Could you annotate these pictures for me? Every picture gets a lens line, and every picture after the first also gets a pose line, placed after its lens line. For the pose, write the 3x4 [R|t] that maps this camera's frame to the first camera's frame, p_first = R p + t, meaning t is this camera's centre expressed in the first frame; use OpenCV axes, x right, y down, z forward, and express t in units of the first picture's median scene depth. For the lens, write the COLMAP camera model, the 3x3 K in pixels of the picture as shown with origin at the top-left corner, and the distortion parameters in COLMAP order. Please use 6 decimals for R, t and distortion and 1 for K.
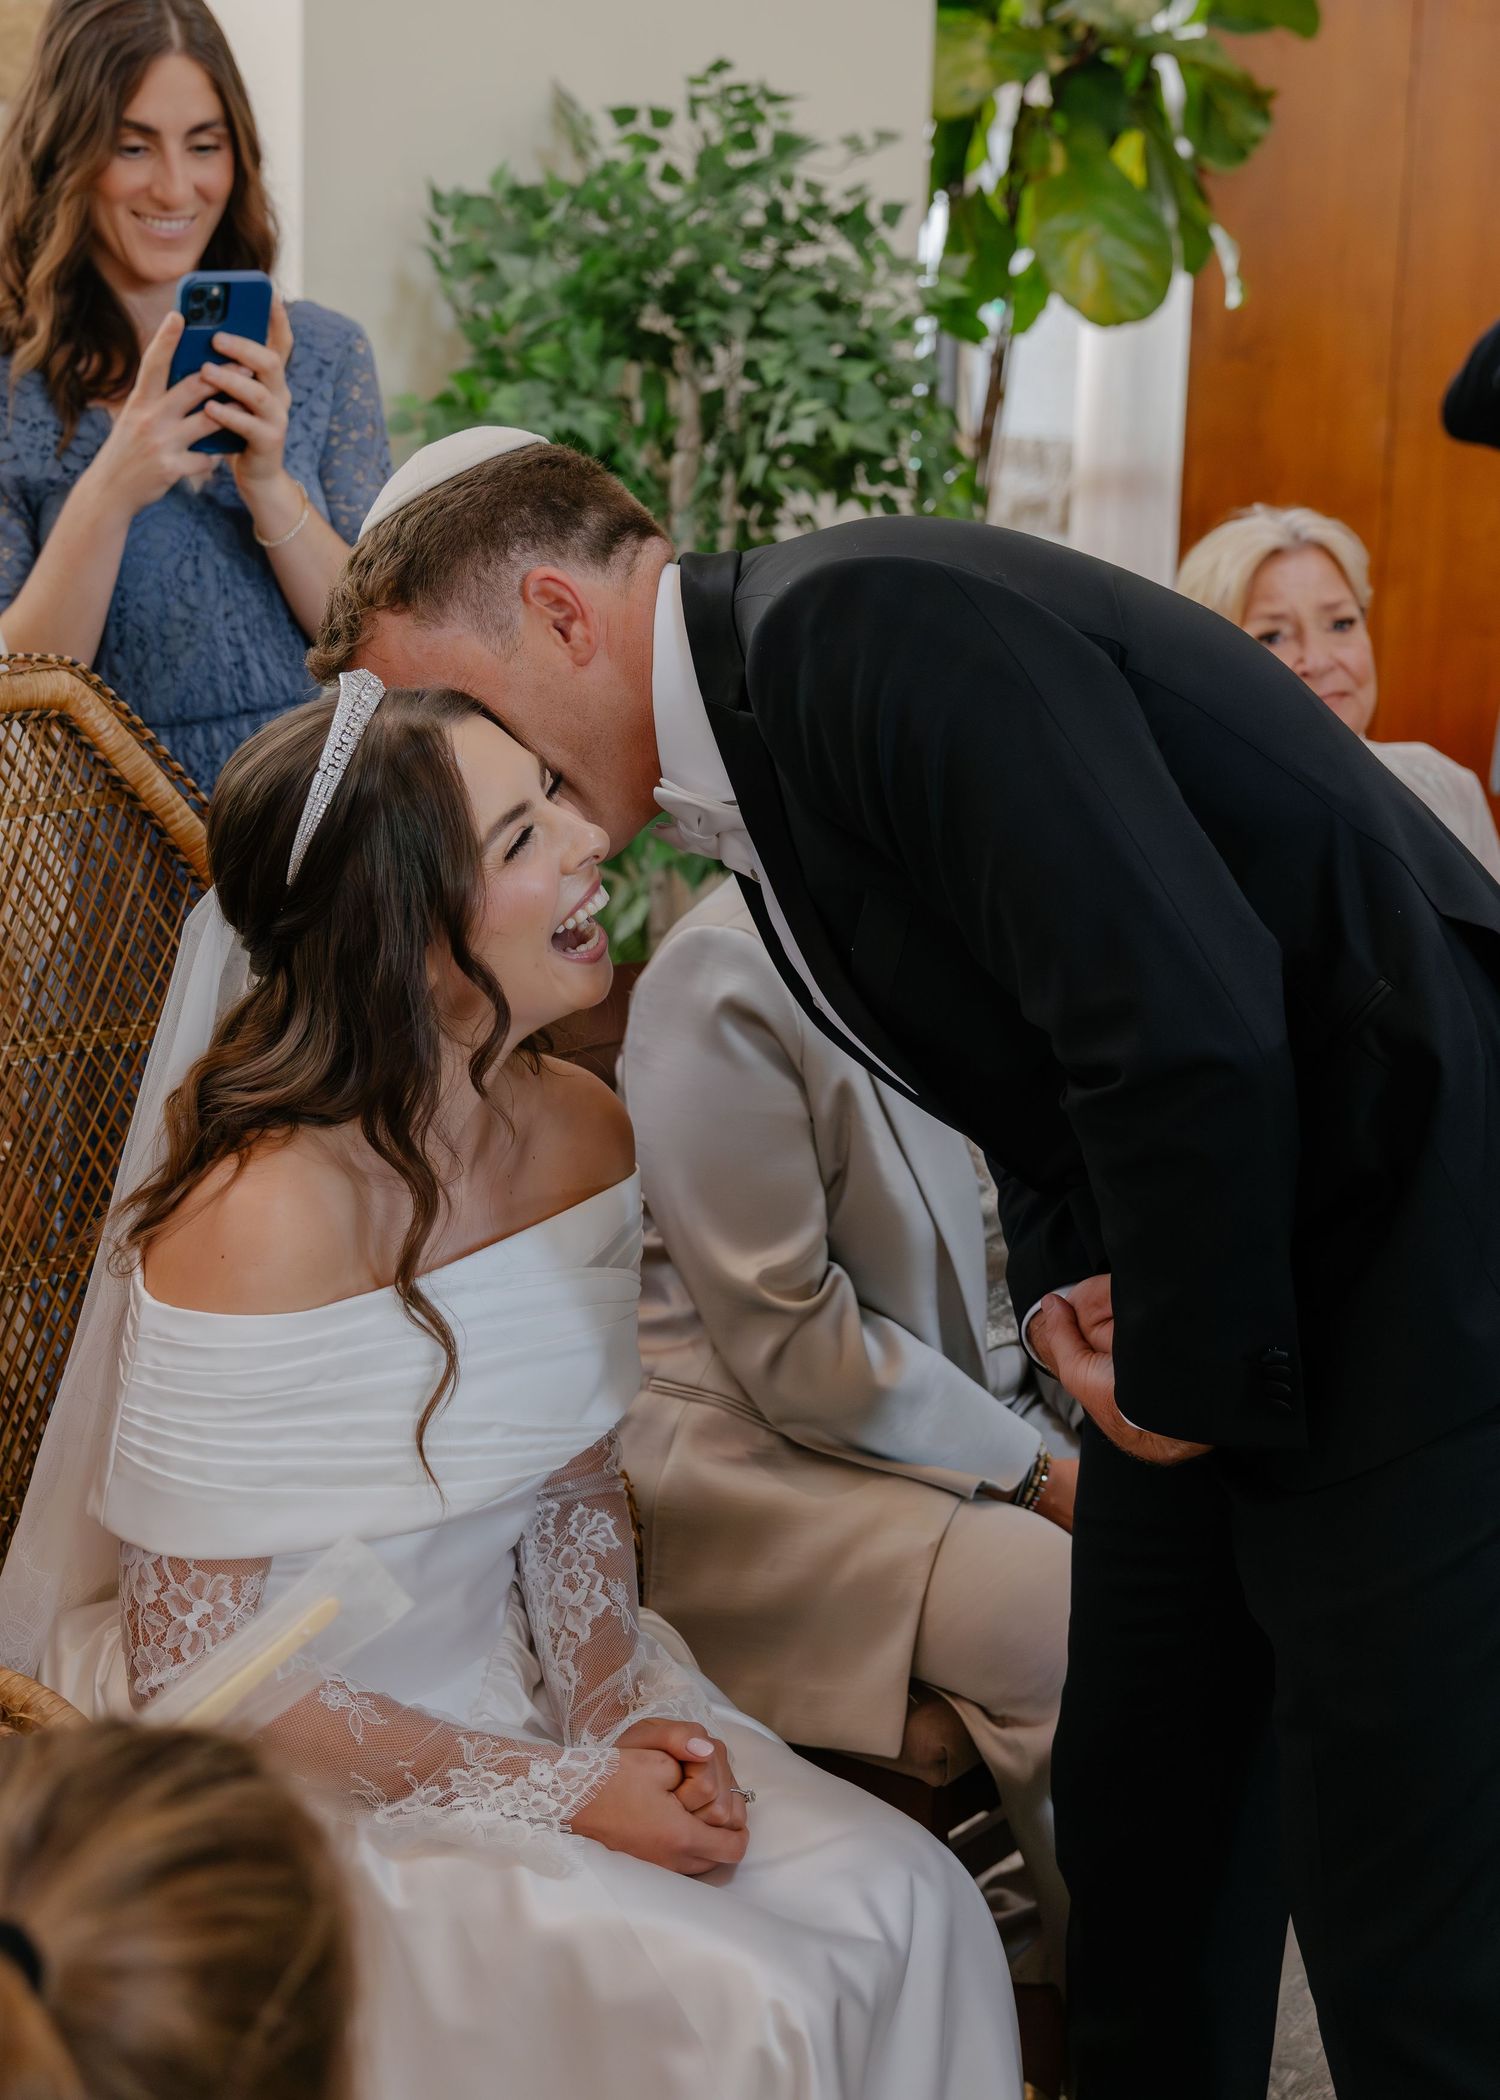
lens RADIAL K [[3199.7, 0, 750.0], [0, 3199.7, 1050.0], [0, 0, 1]] dist [-0.021107, -0.096565]
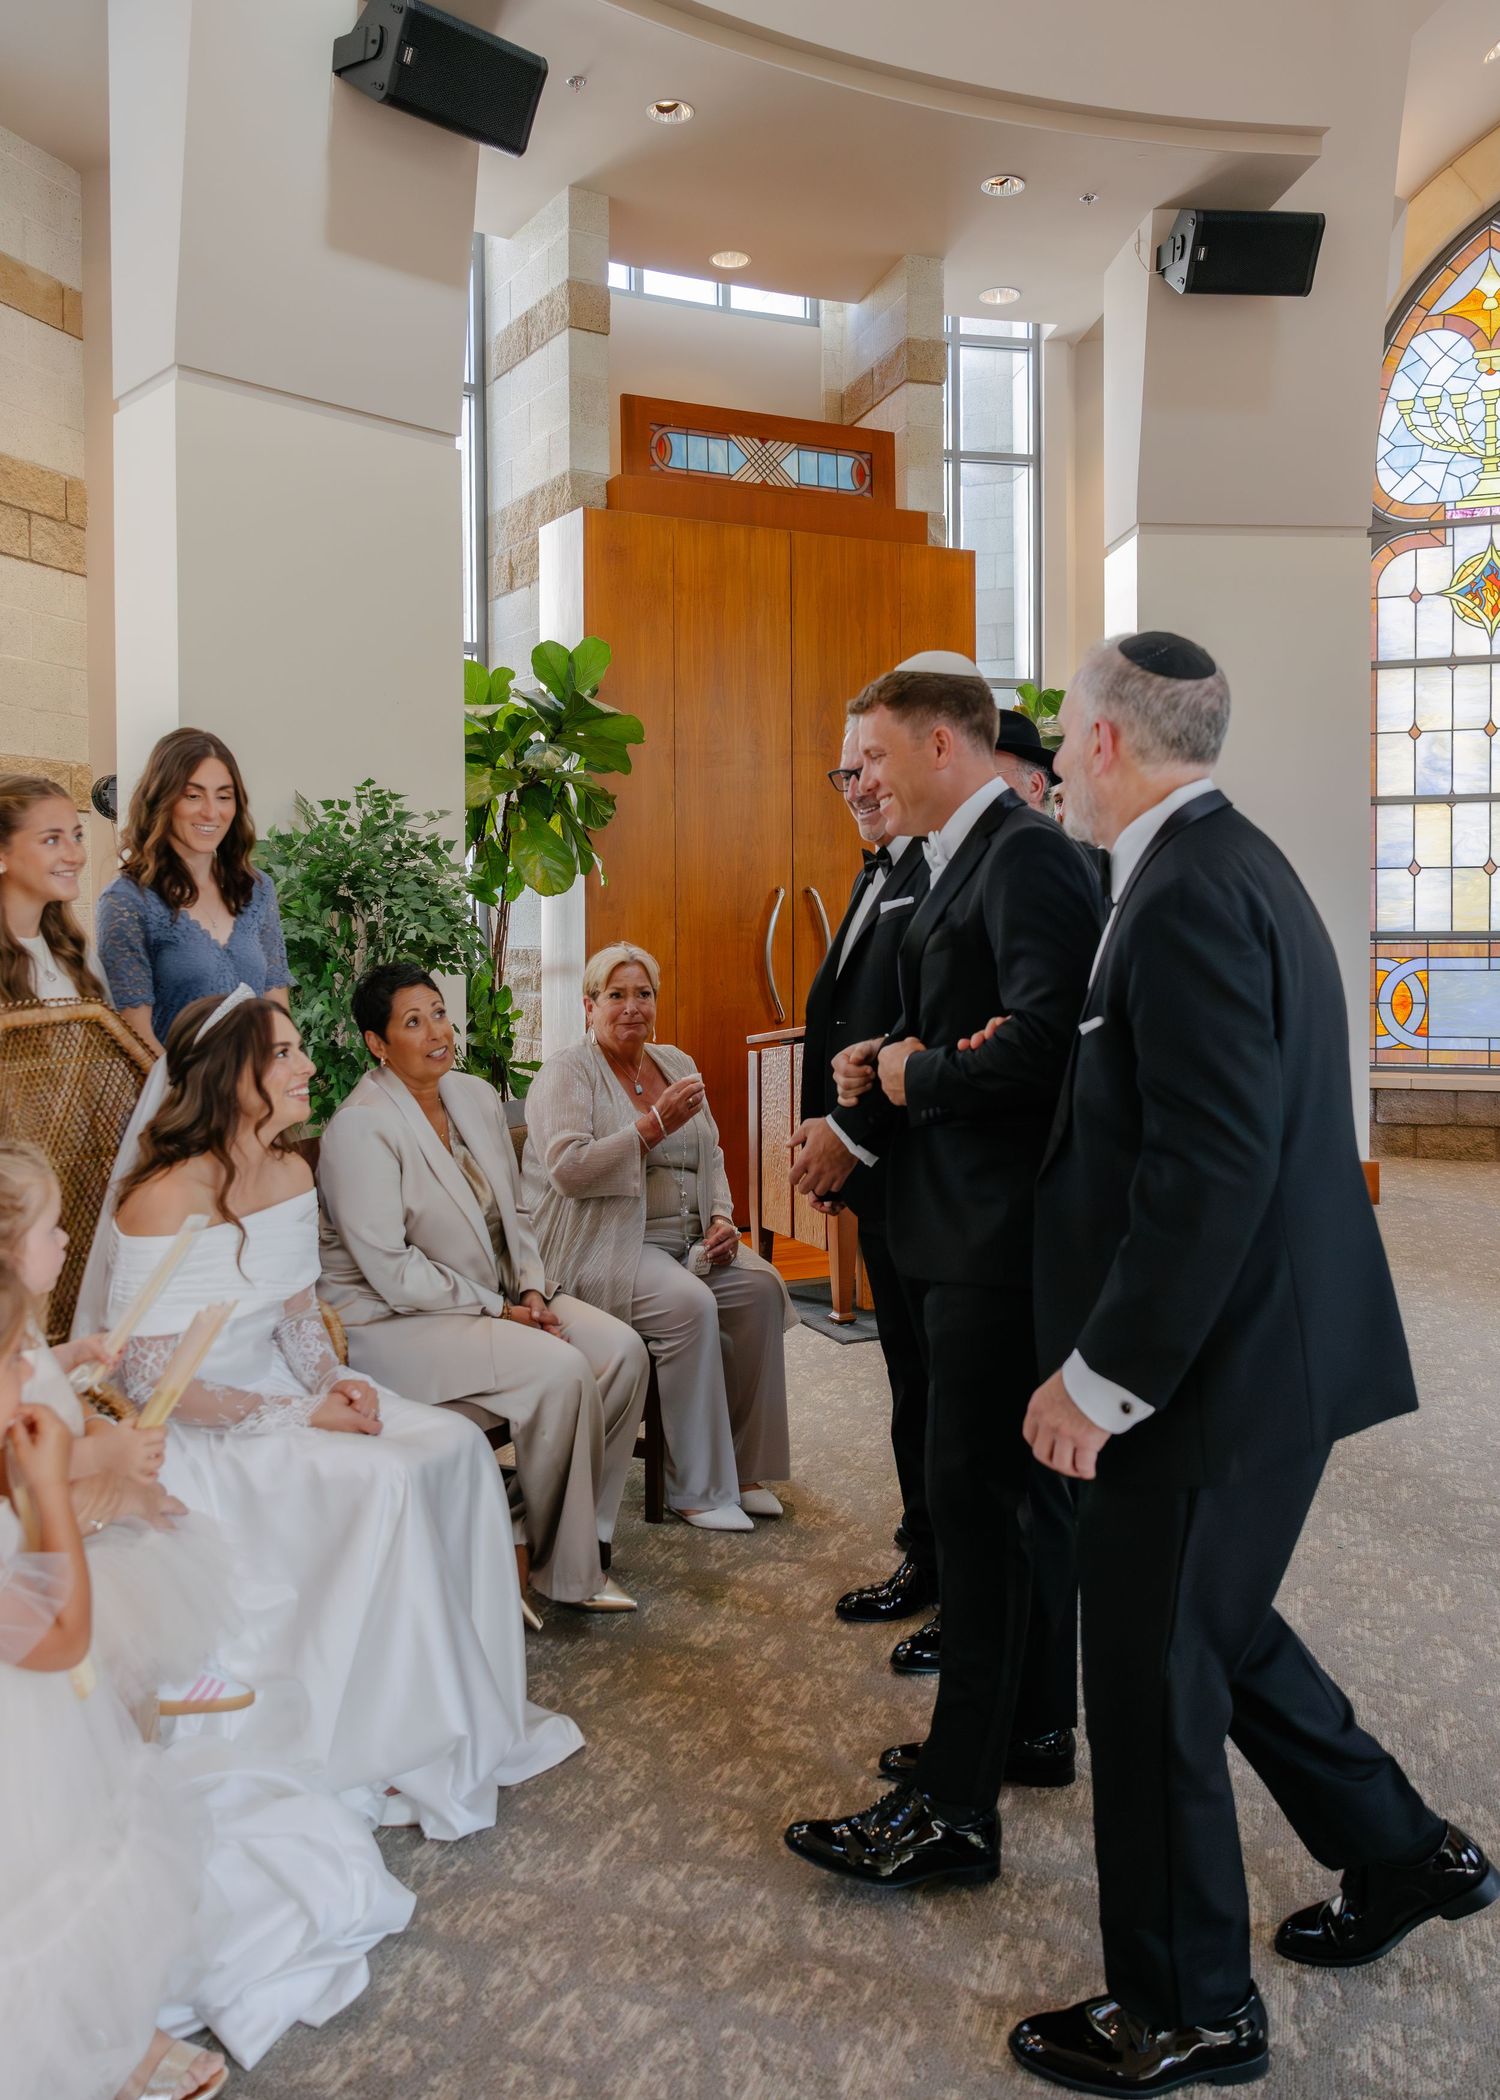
lens RADIAL K [[1545.4, 0, 750.0], [0, 1545.4, 1050.0], [0, 0, 1]] dist [-0.003019, -0.000507]
pose [[0.976111, -0.037520, 0.214007, 0.012342], [0.067637, 0.988508, -0.135193, 0.051276], [-0.206475, 0.146438, 0.967432, -0.108042]]
